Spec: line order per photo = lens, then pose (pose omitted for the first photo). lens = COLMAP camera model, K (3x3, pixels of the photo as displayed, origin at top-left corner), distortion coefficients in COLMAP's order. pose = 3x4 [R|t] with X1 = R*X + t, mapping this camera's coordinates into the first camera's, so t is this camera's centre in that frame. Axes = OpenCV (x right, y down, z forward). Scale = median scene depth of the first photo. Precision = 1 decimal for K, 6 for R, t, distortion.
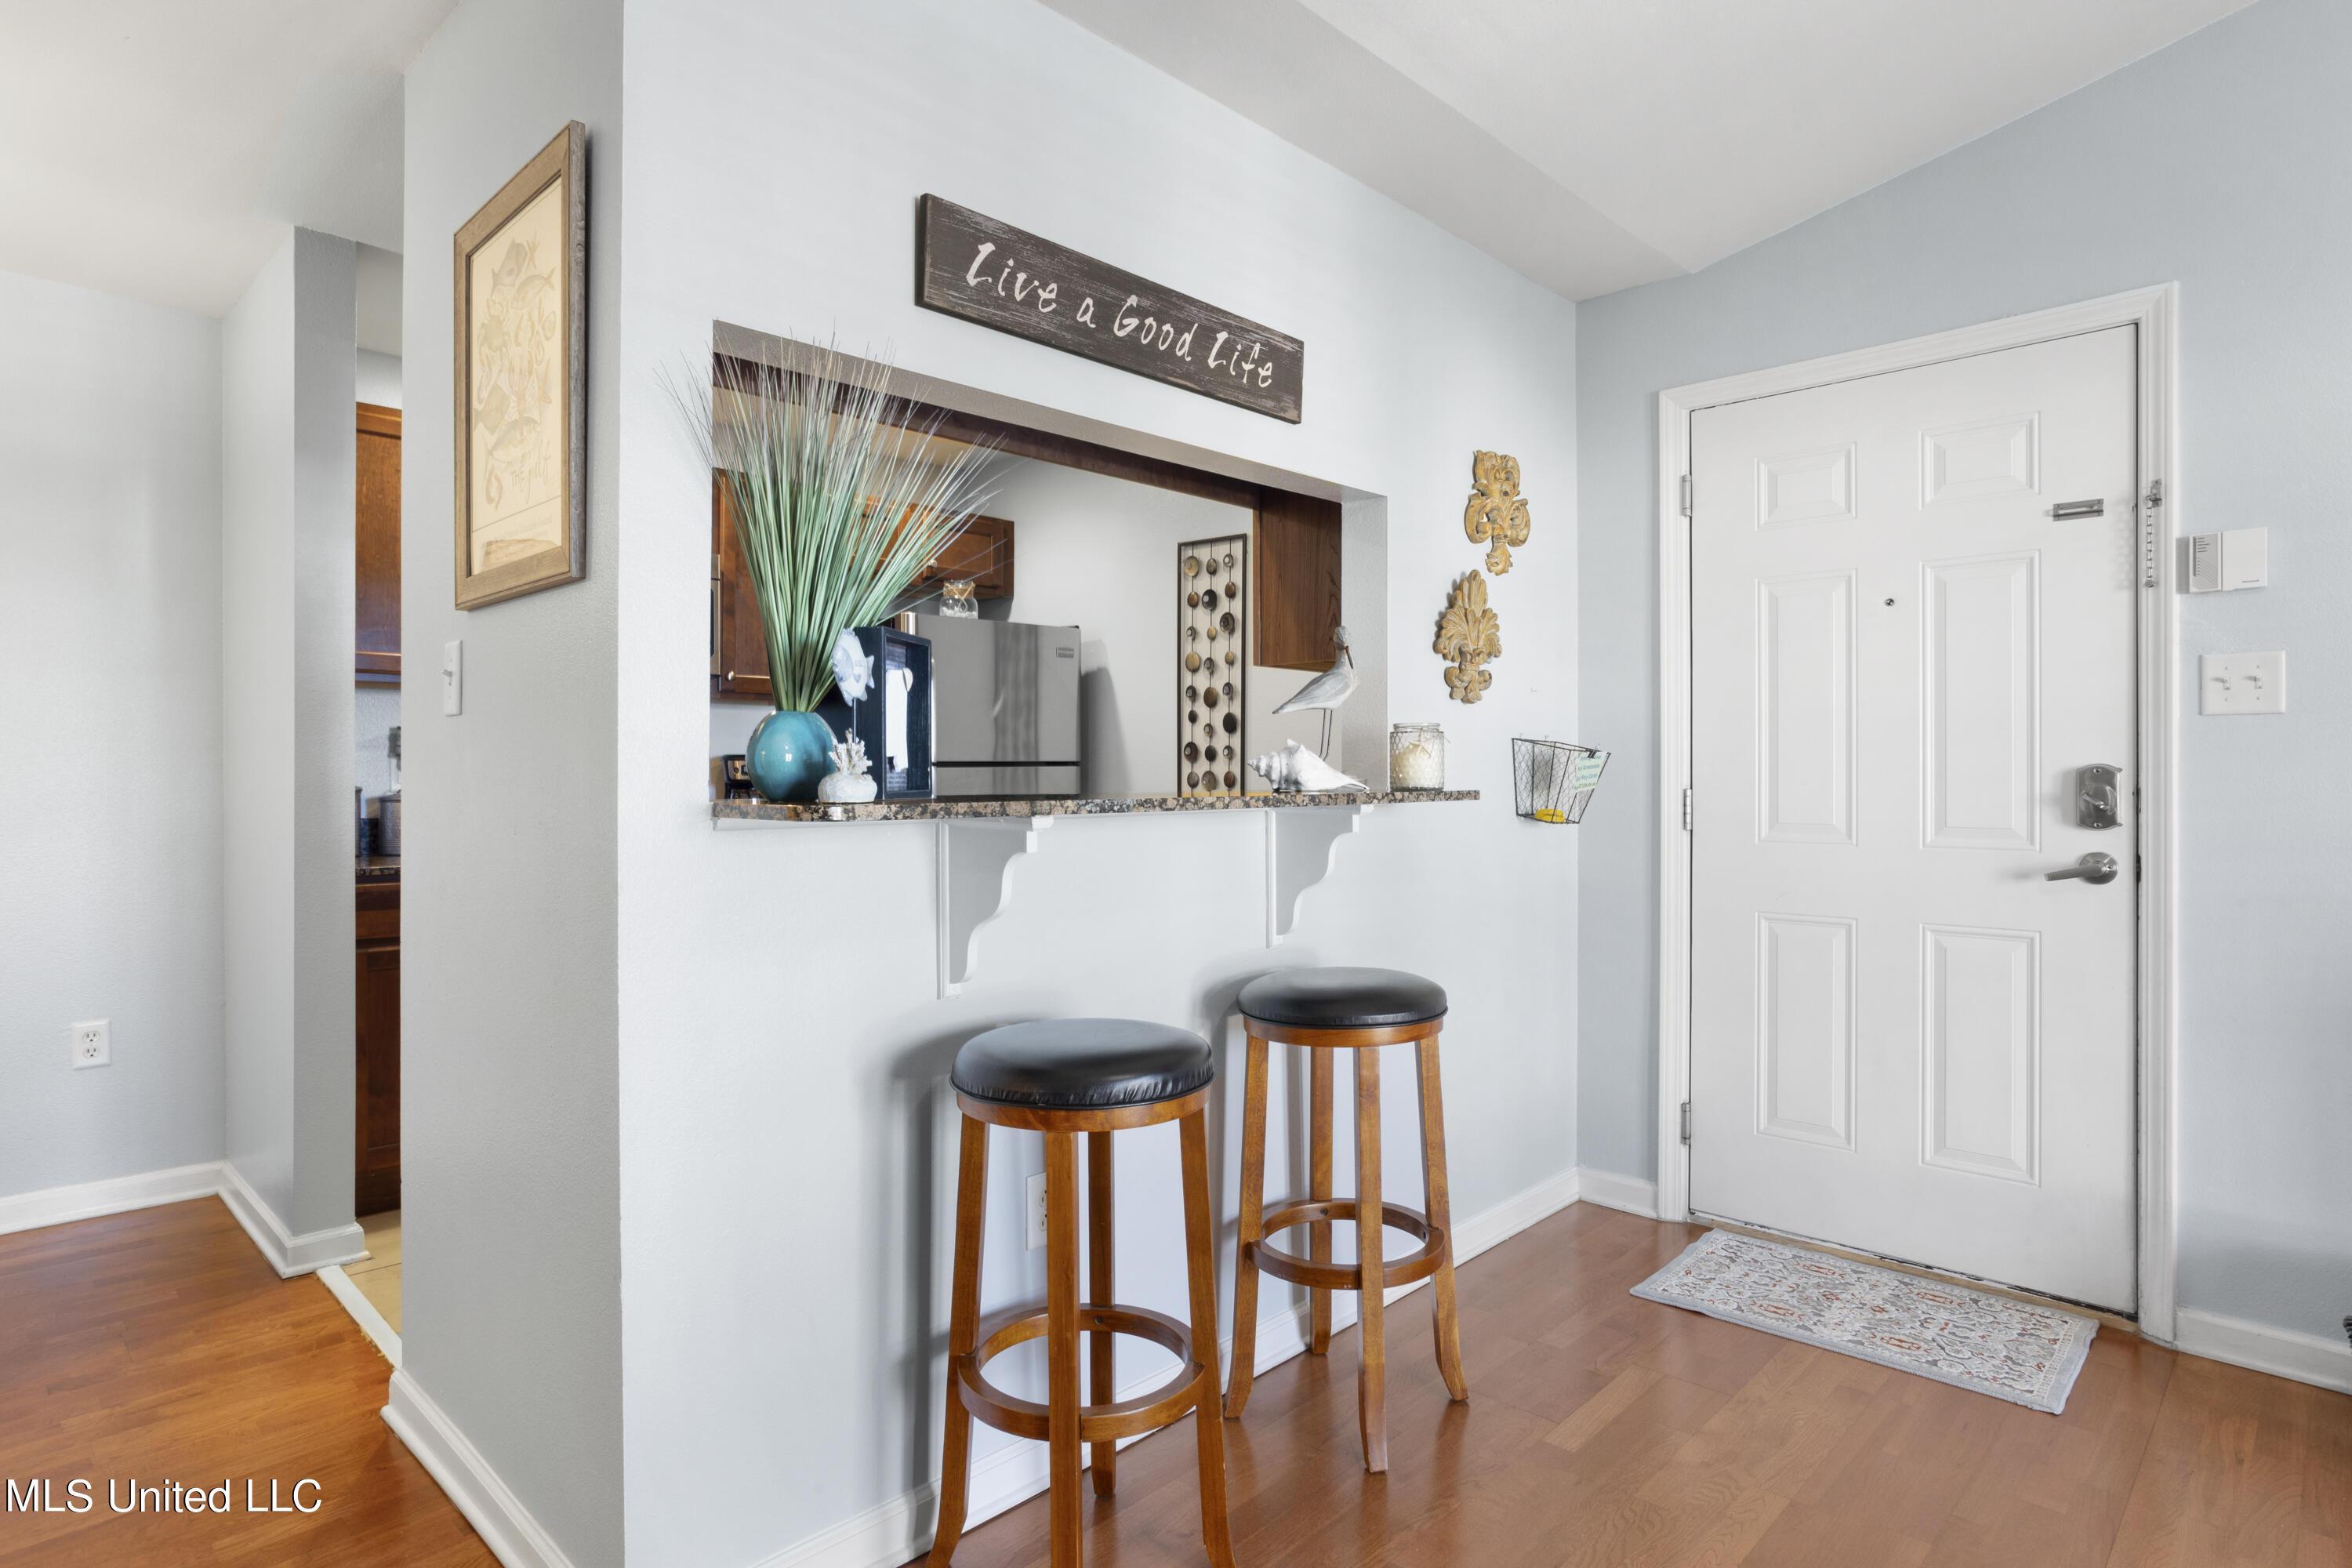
lens RADIAL K [[1270.7, 0, 1140.5], [0, 1270.7, 770.3], [0, 0, 1]] dist [-0.042198, 0.019016]
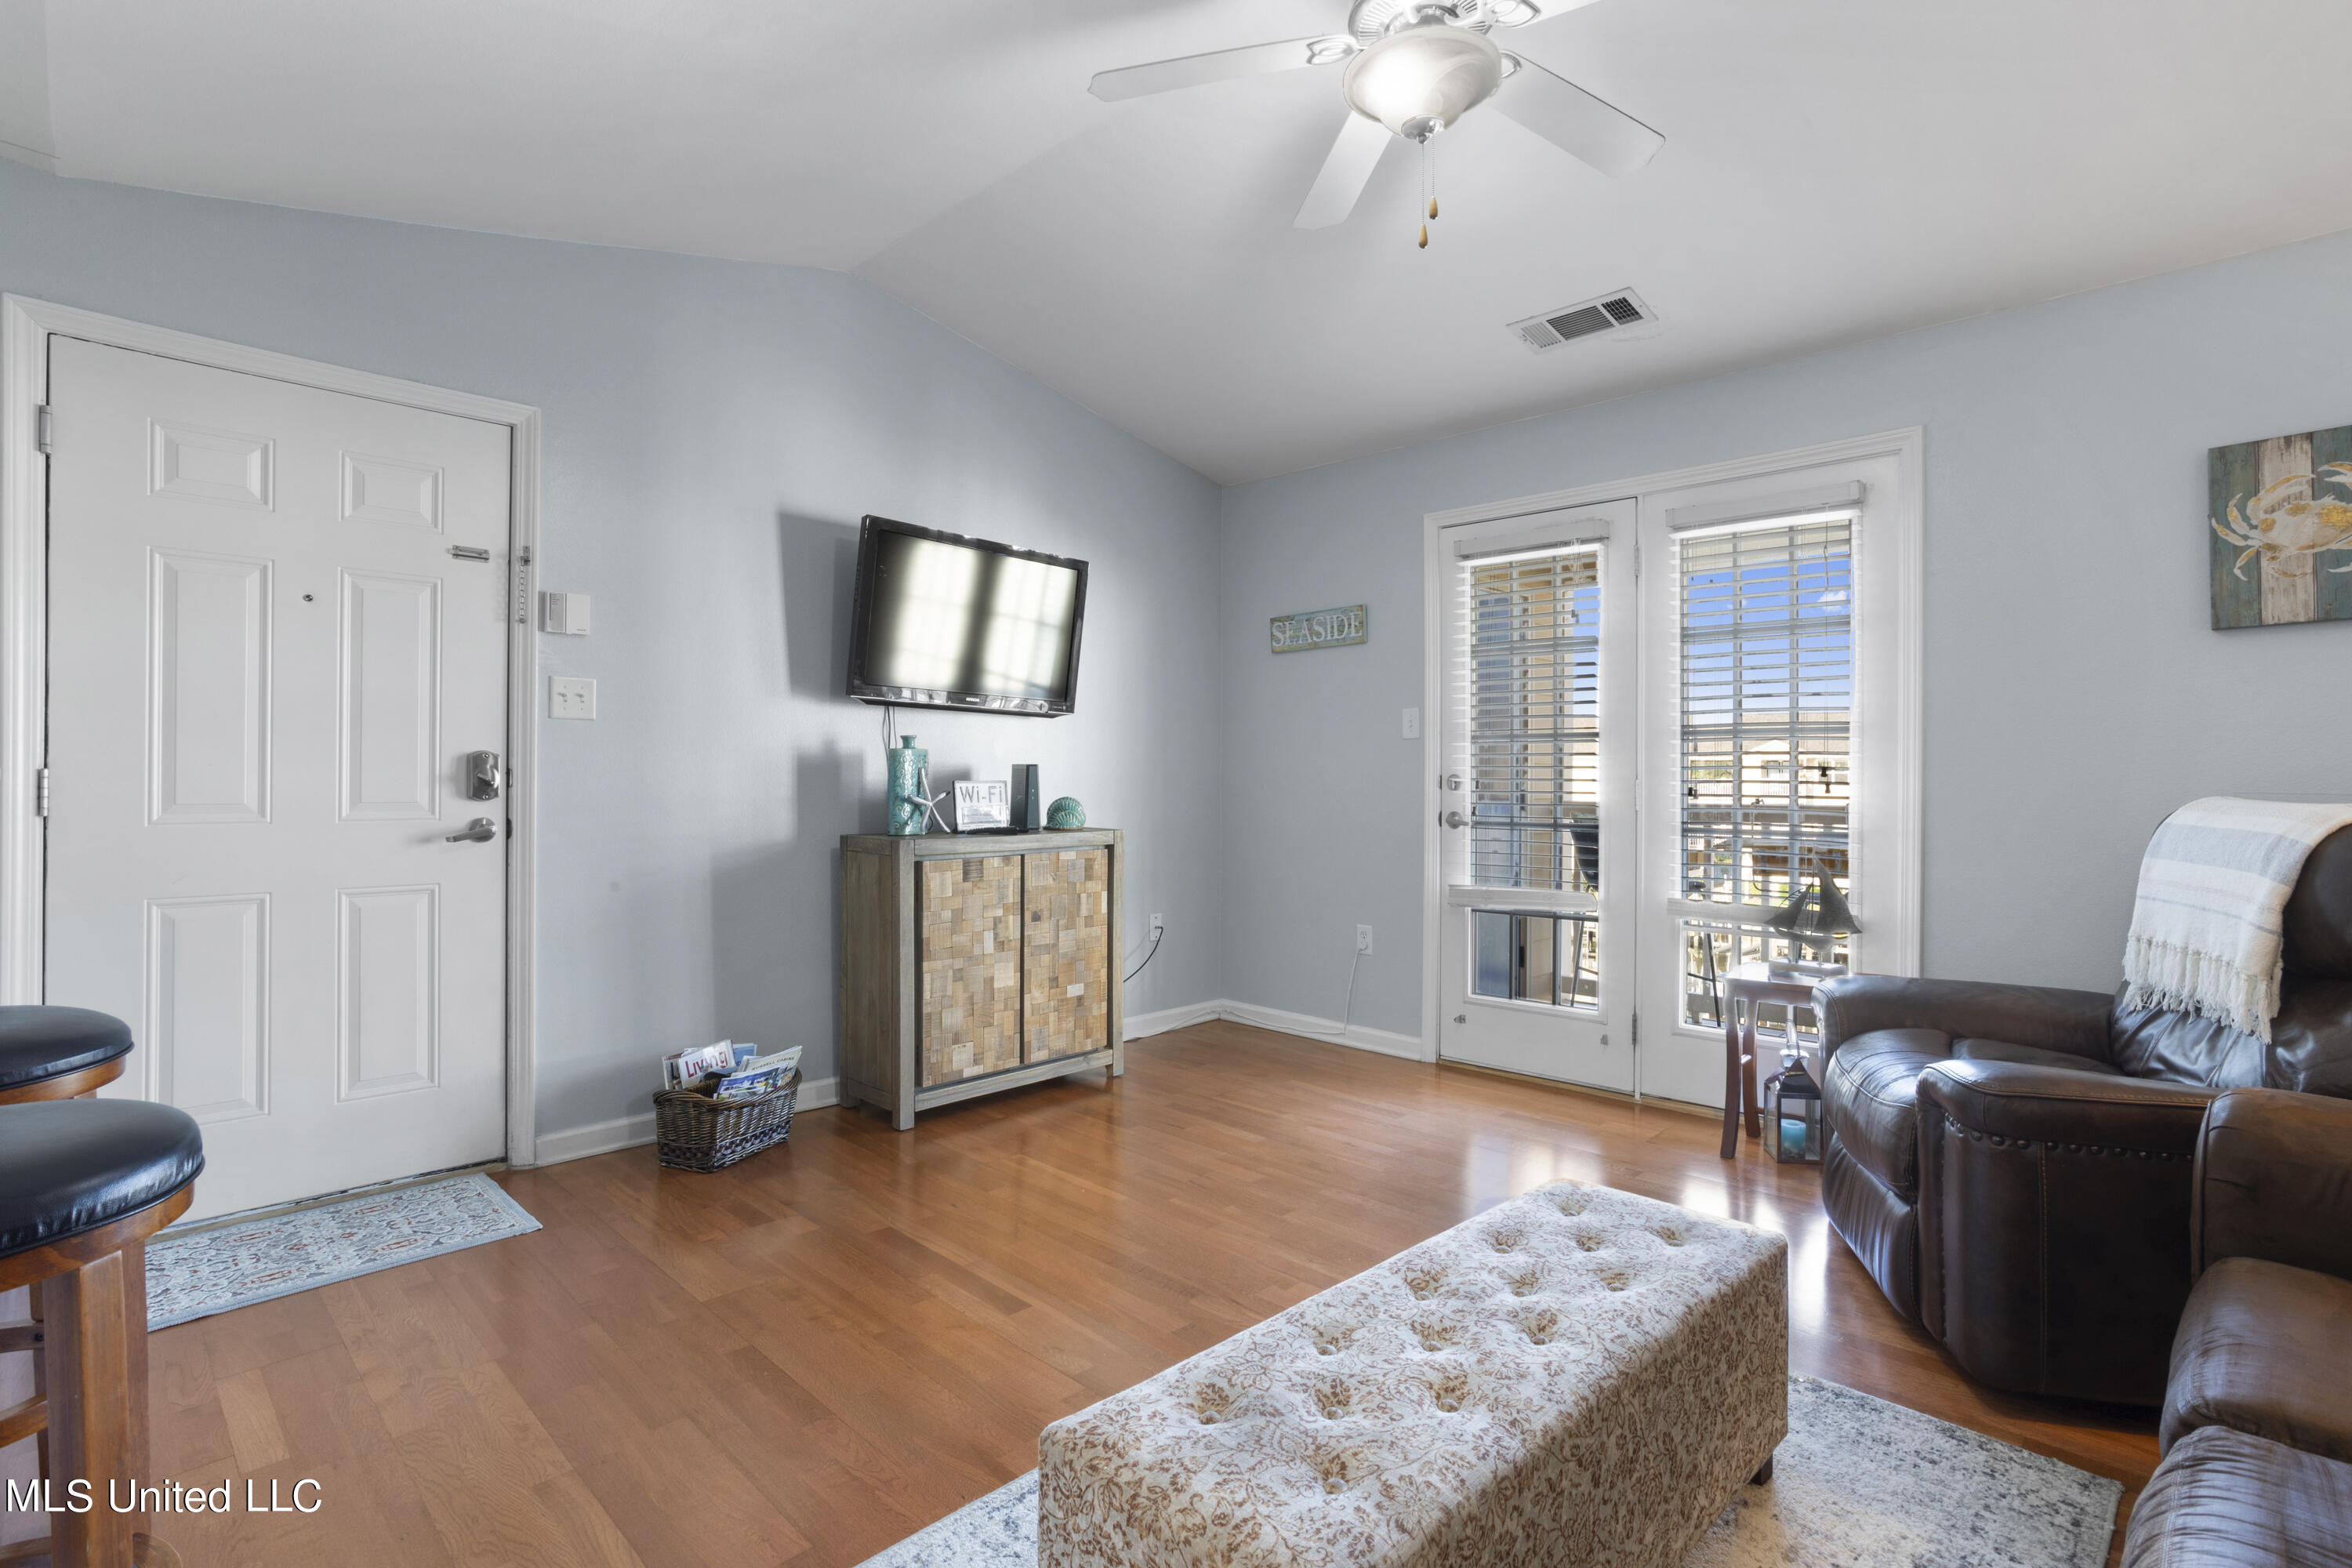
lens RADIAL K [[1145.2, 0, 1193.0], [0, 1145.2, 776.4], [0, 0, 1]] dist [0.010038, 0.001516]
pose [[-0.022992, -0.002609, 0.999732, -0.449561], [-0.010681, 0.999940, 0.002364, 0.010871], [-0.999679, -0.010624, -0.023019, 0.268498]]
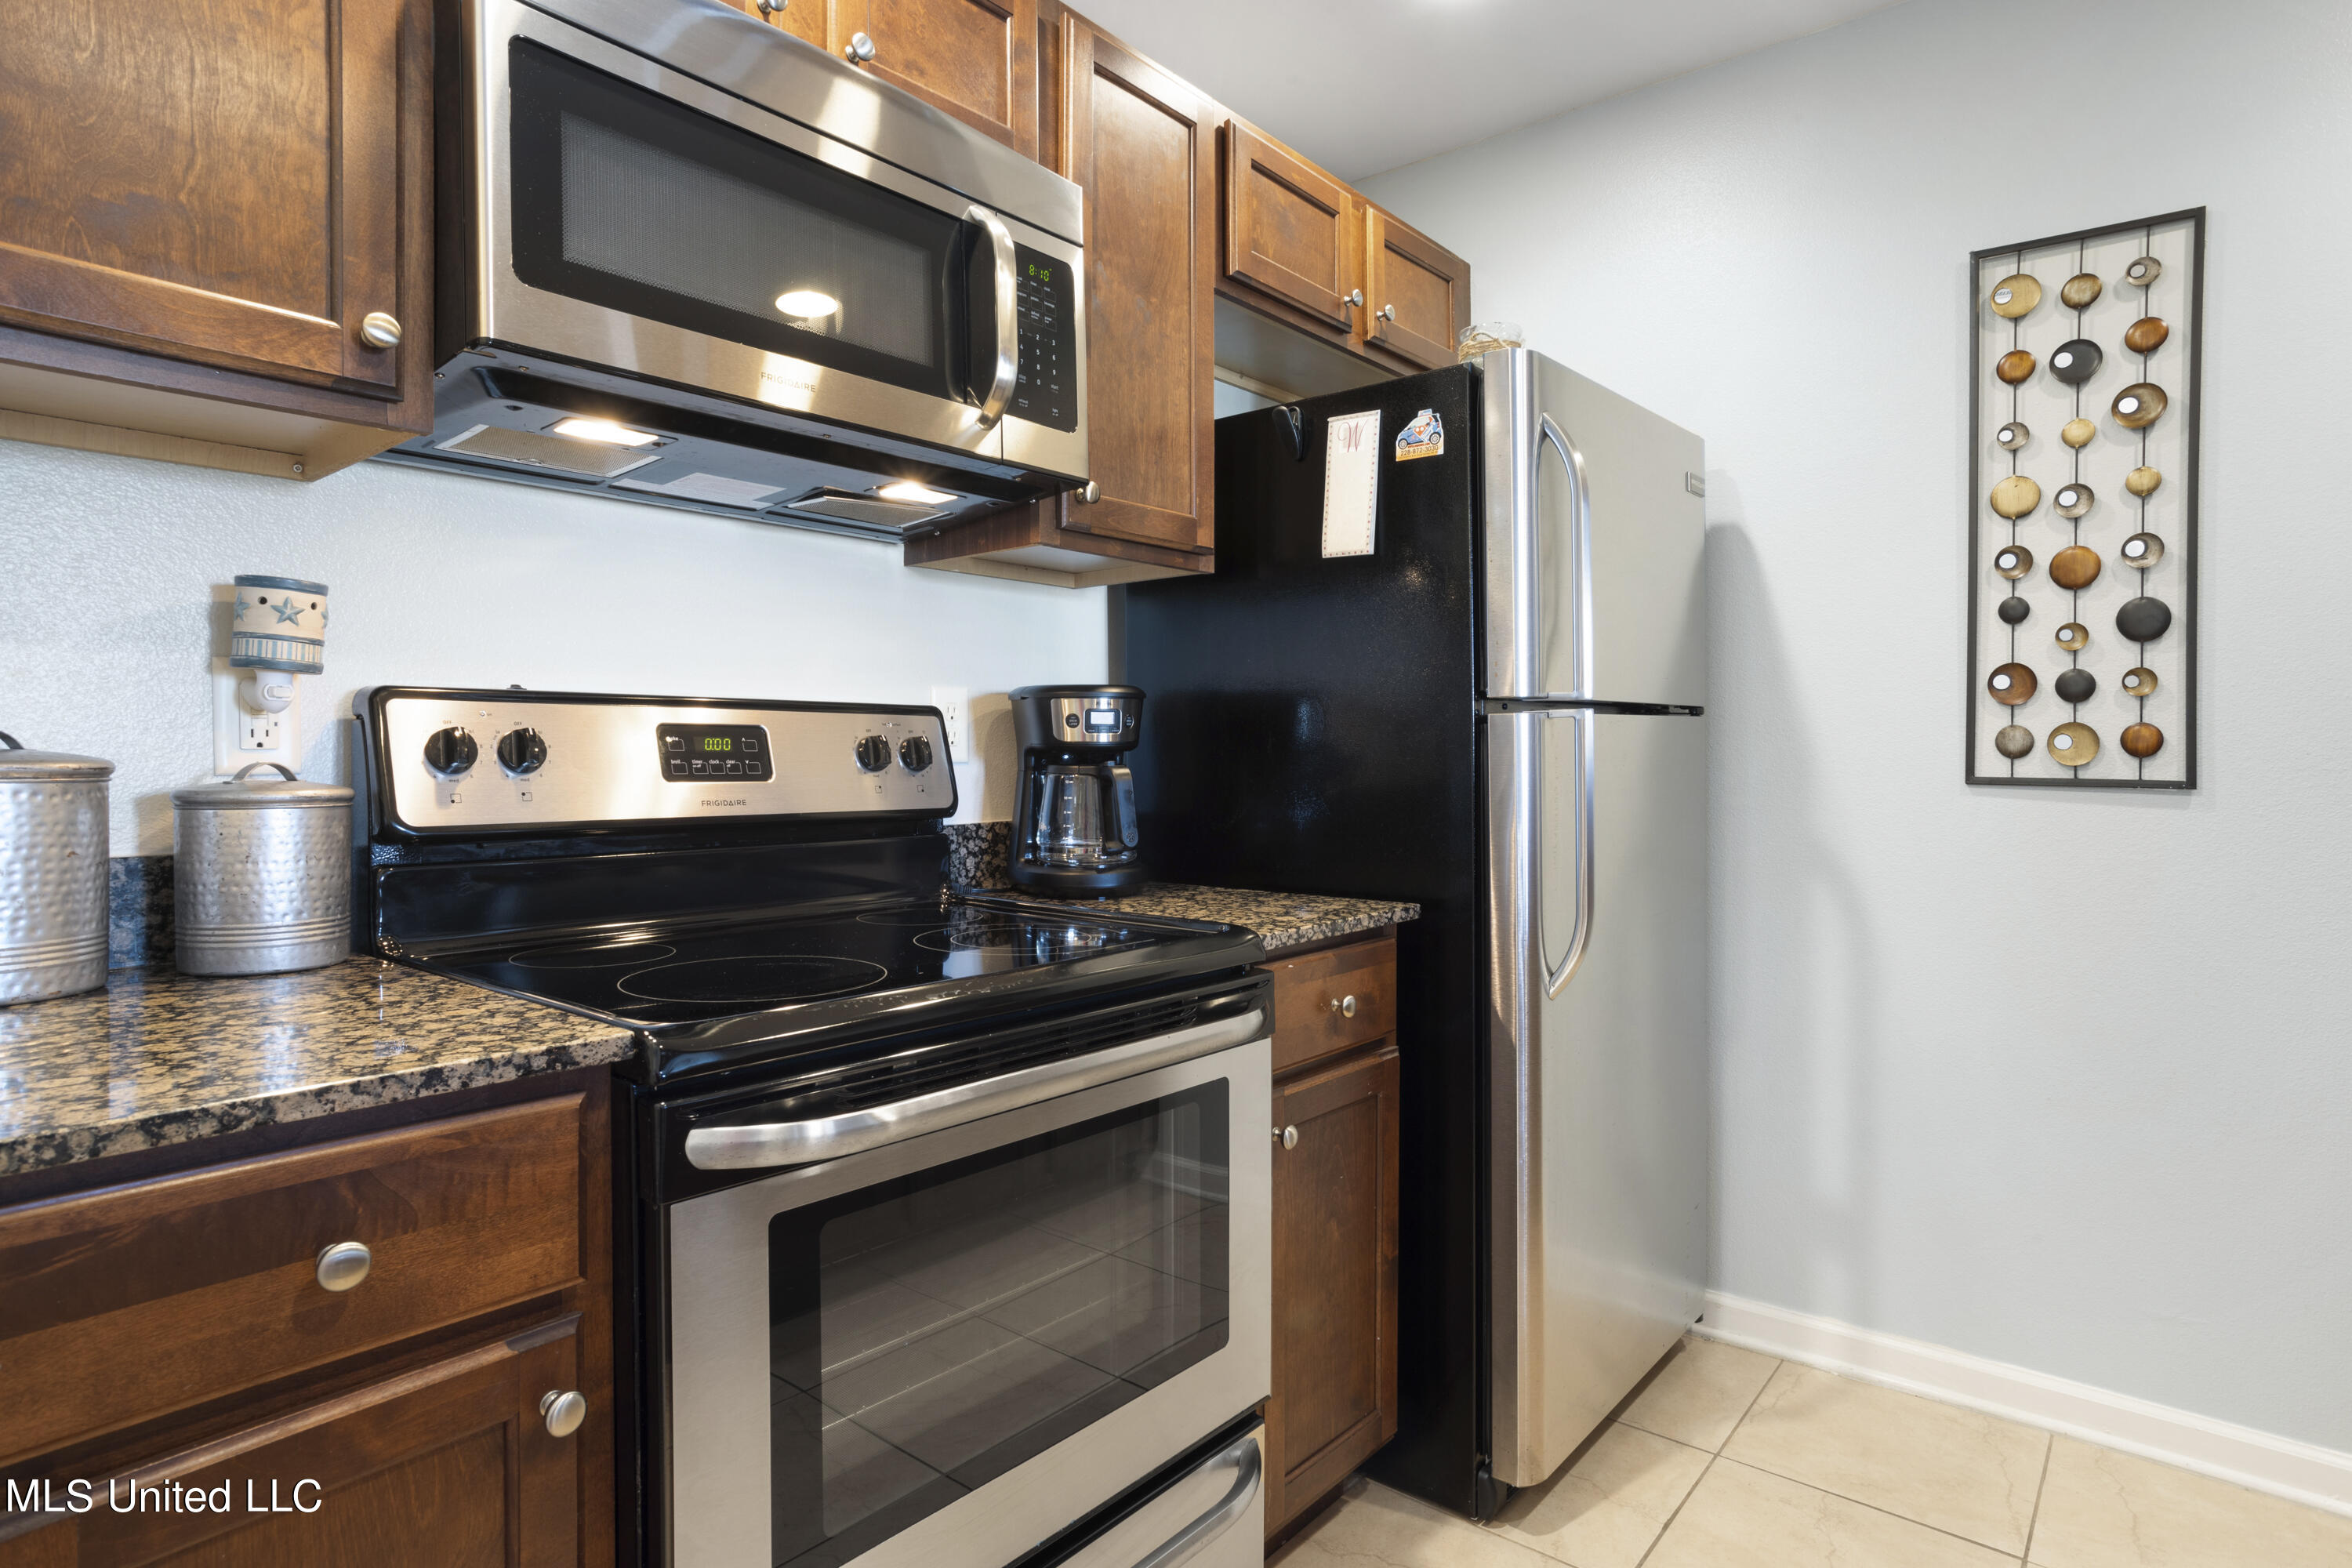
lens RADIAL K [[1305.2, 0, 1177.9], [0, 1305.2, 761.4], [0, 0, 1]] dist [-0.001058, 0.003095]
pose [[0.995201, -0.003323, 0.097791, -0.542672], [0.002680, 0.999974, 0.006707, 0.017517], [-0.097811, -0.006413, 0.995184, 0.905707]]
